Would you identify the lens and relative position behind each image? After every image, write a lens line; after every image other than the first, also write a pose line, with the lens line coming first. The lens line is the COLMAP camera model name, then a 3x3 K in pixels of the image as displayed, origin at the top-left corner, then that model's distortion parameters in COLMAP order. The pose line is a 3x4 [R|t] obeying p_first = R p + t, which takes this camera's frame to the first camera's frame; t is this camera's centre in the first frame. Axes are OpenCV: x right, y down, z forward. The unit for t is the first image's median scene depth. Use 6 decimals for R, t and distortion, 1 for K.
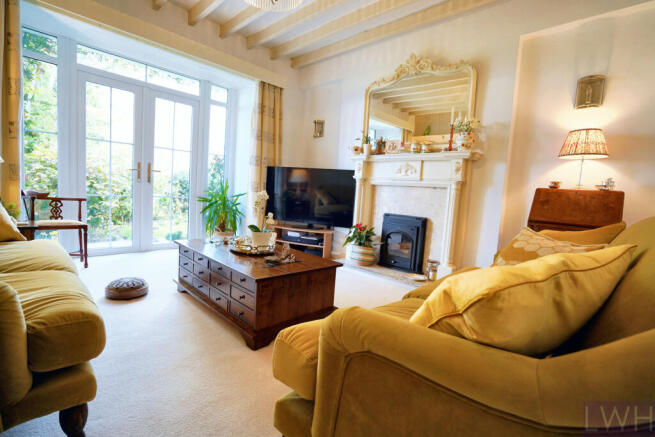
lens RADIAL K [[302.3, 0, 327.5], [0, 302.3, 218.5], [0, 0, 1]] dist [-0.053044, 0.018545]
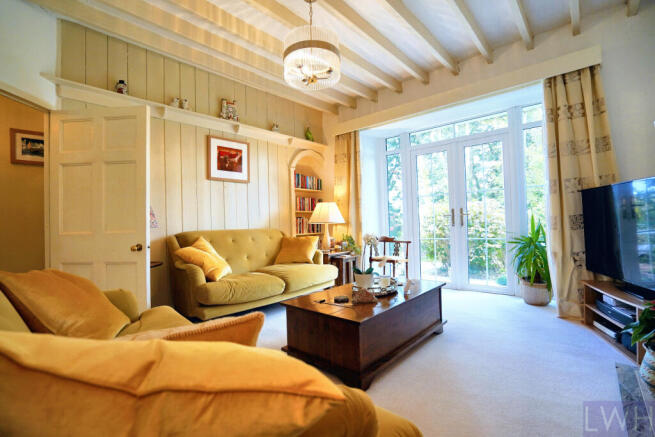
lens RADIAL K [[302.3, 0, 327.5], [0, 302.3, 218.5], [0, 0, 1]] dist [-0.053044, 0.018545]
pose [[0.030695, -0.082236, -0.996140, 0.480825], [-0.059756, 0.994676, -0.083957, -0.029183], [0.997741, 0.062103, 0.025618, 0.498460]]
